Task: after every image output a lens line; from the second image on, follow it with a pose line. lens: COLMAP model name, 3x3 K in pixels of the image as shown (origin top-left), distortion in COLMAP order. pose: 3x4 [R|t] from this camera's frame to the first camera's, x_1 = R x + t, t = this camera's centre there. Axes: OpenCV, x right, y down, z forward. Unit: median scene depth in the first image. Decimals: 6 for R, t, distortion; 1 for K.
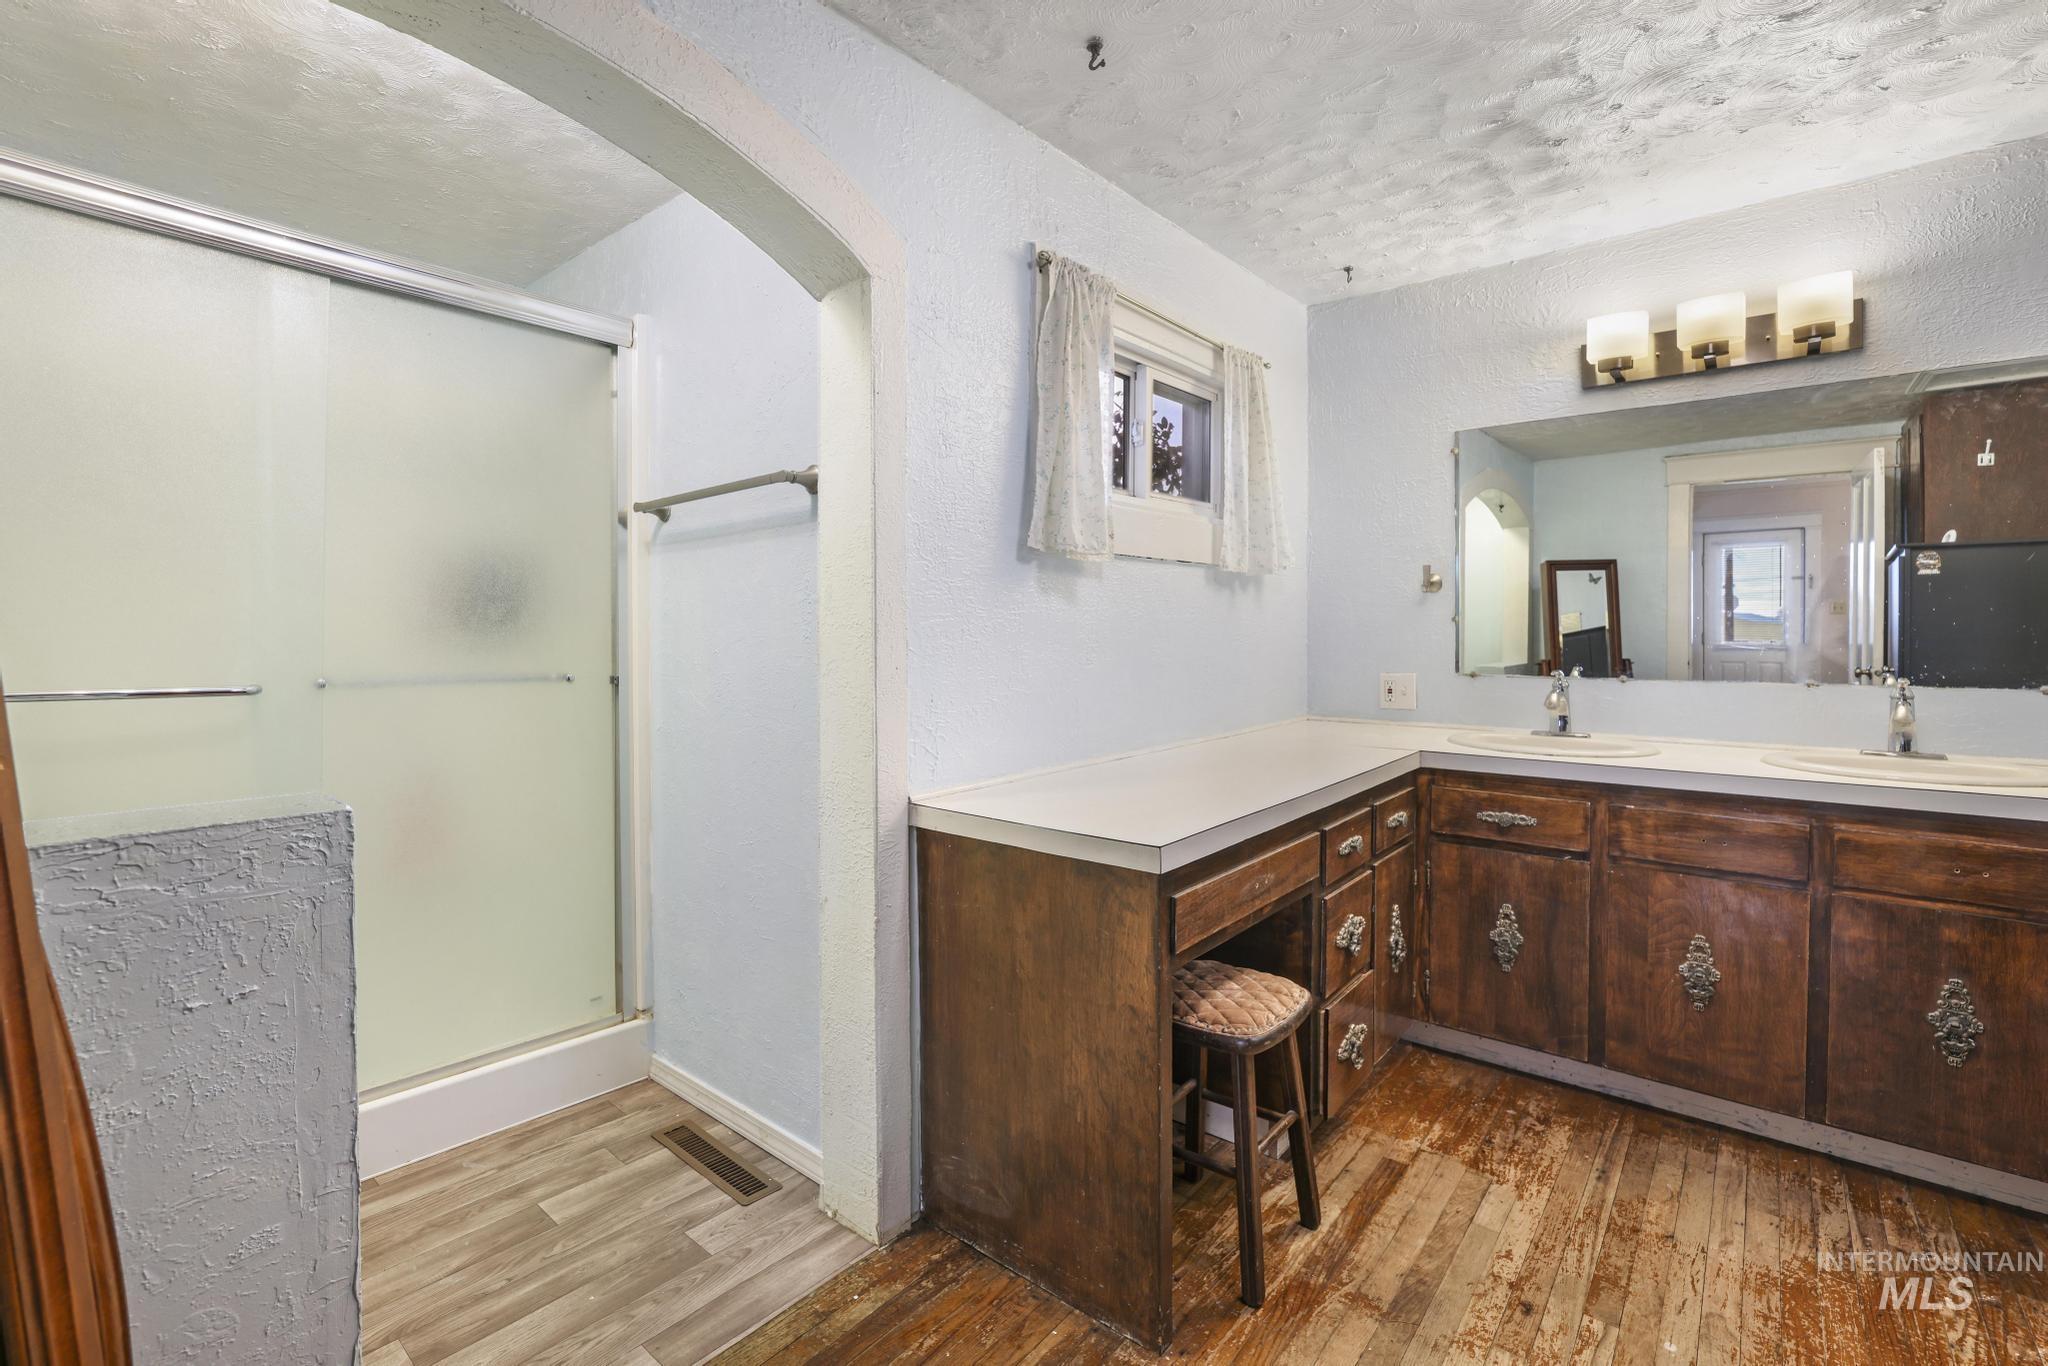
lens RADIAL K [[927.4, 0, 1008.6], [0, 927.4, 635.9], [0, 0, 1]] dist [-0.047767, 0.016937]
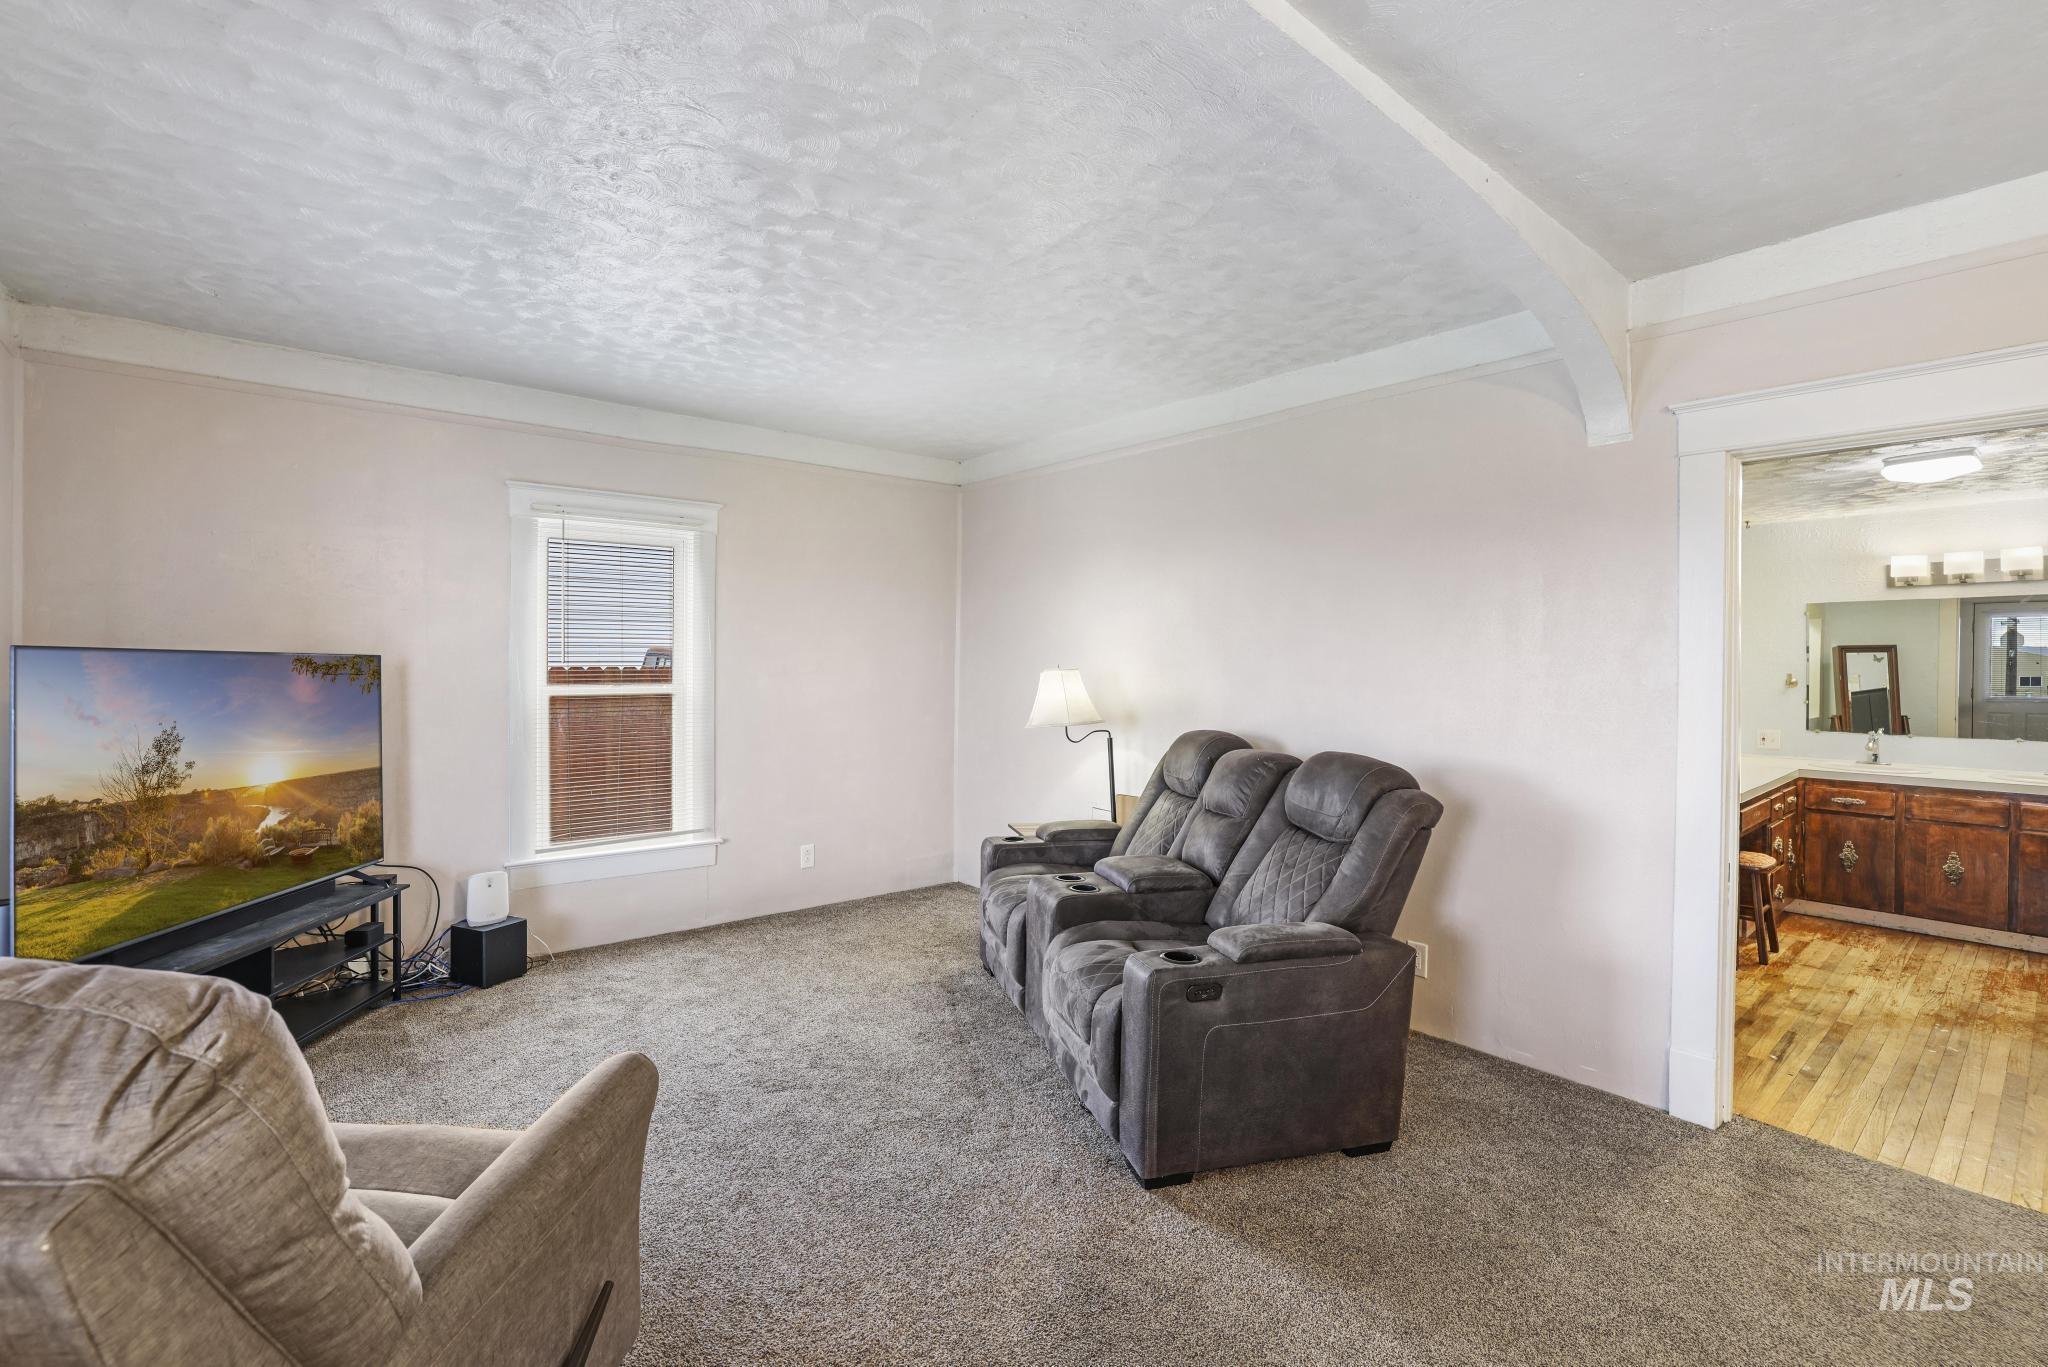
lens RADIAL K [[914.5, 0, 1023.1], [0, 914.5, 667.9], [0, 0, 1]] dist [-0.043491, 0.016289]
pose [[0.984785, 0.003208, -0.173745, -1.145525], [-0.003093, 0.999995, 0.000930, -0.123684], [0.173747, -0.000378, 0.984790, -1.597002]]
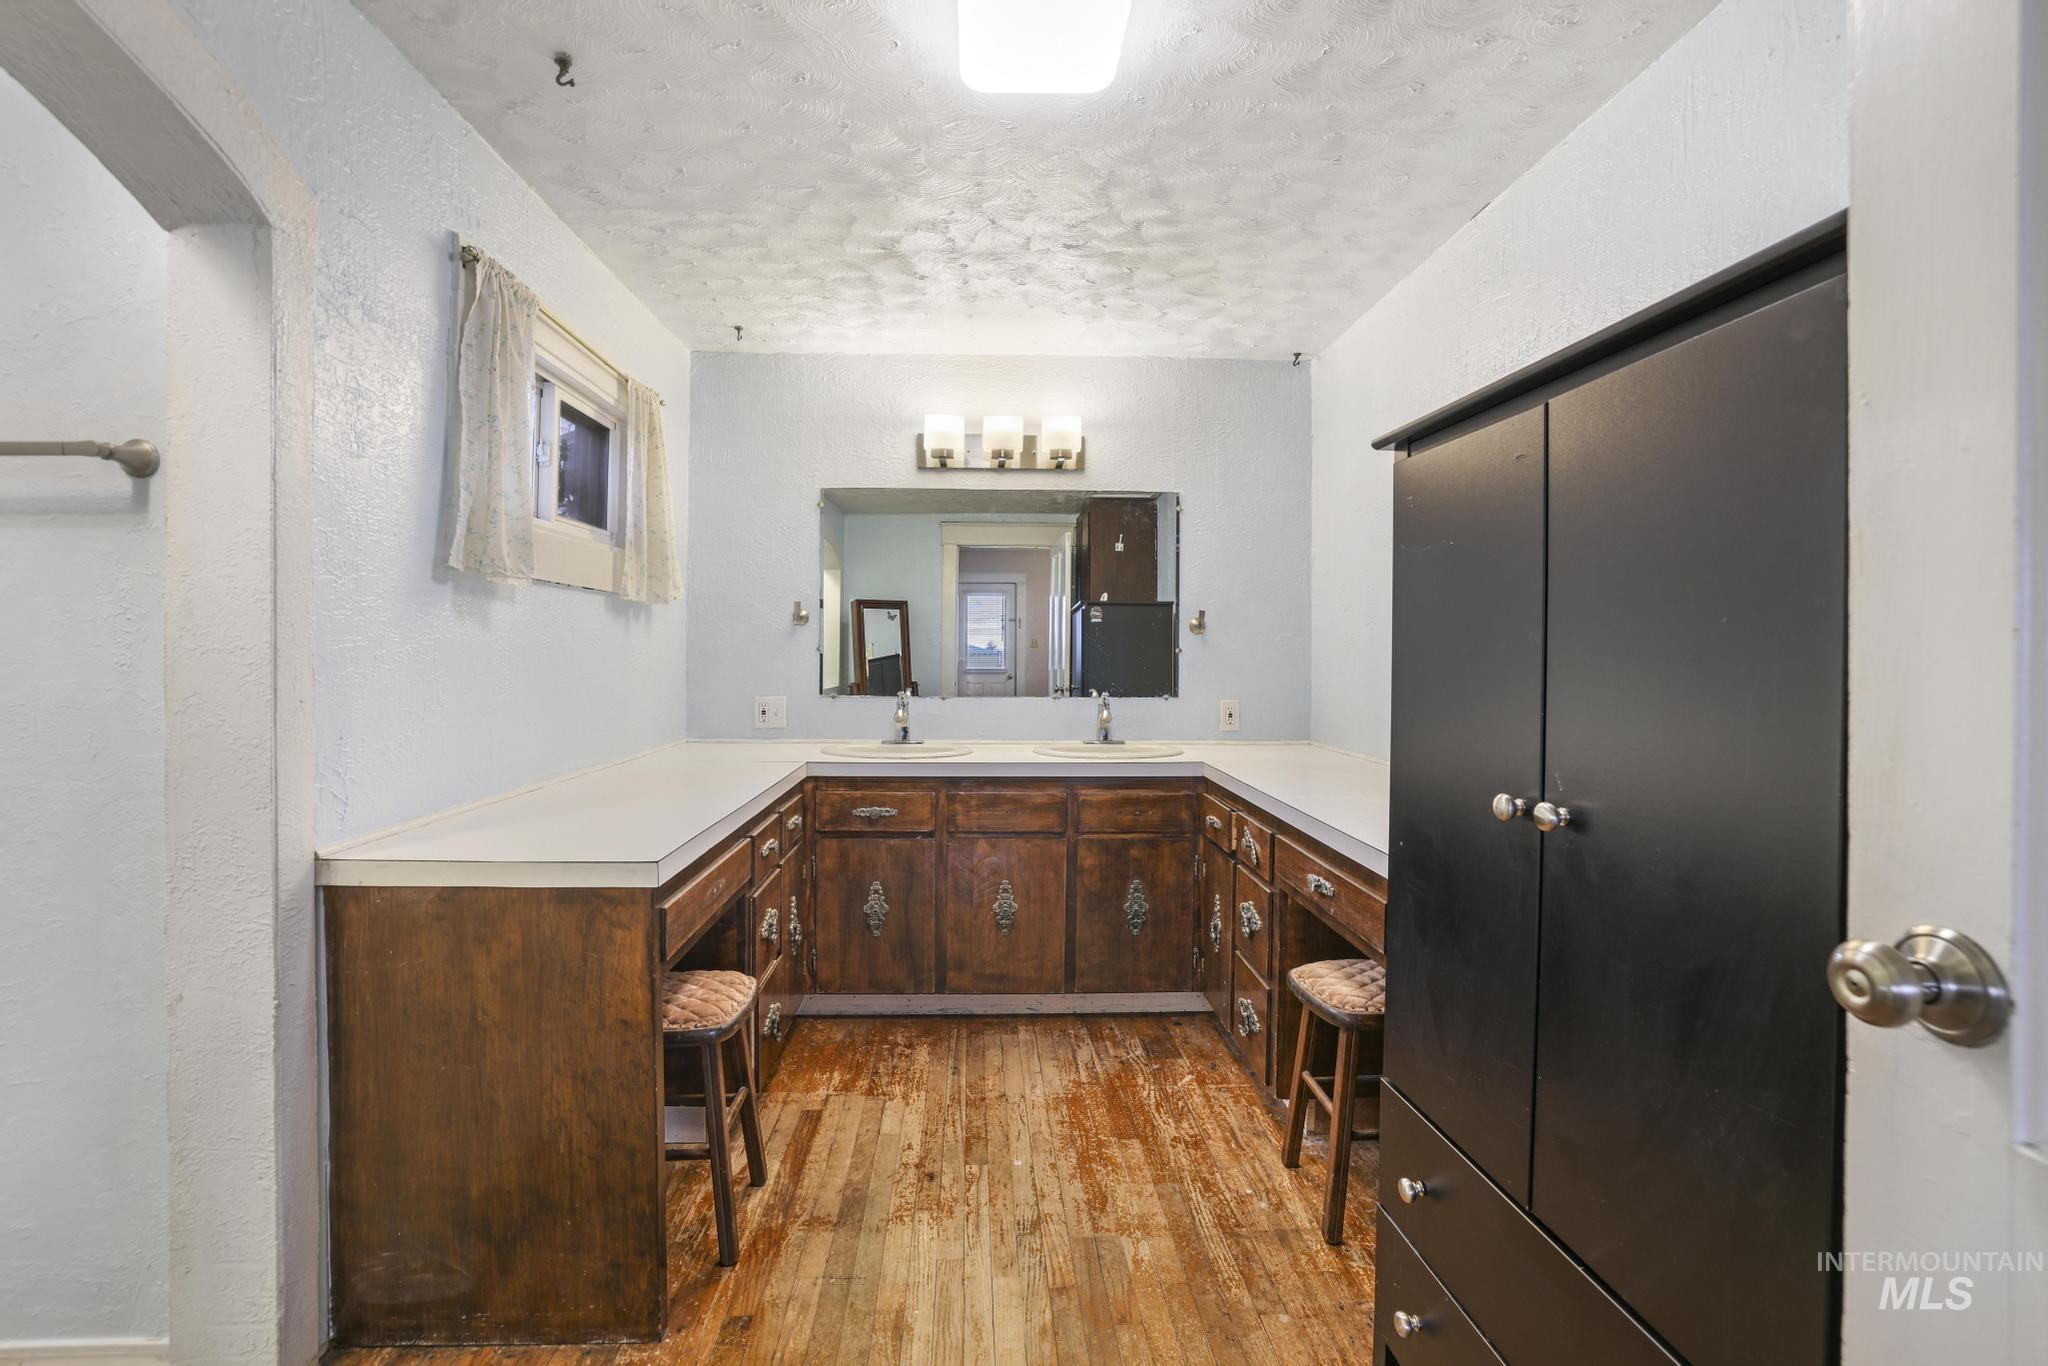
lens RADIAL K [[914.5, 0, 1023.1], [0, 914.5, 667.4], [0, 0, 1]] dist [-0.043491, 0.016289]
pose [[0.731408, -0.000772, 0.681940, -0.169146], [-0.003592, 0.999981, 0.004986, -0.002187], [-0.681931, -0.006096, 0.731391, -0.038154]]
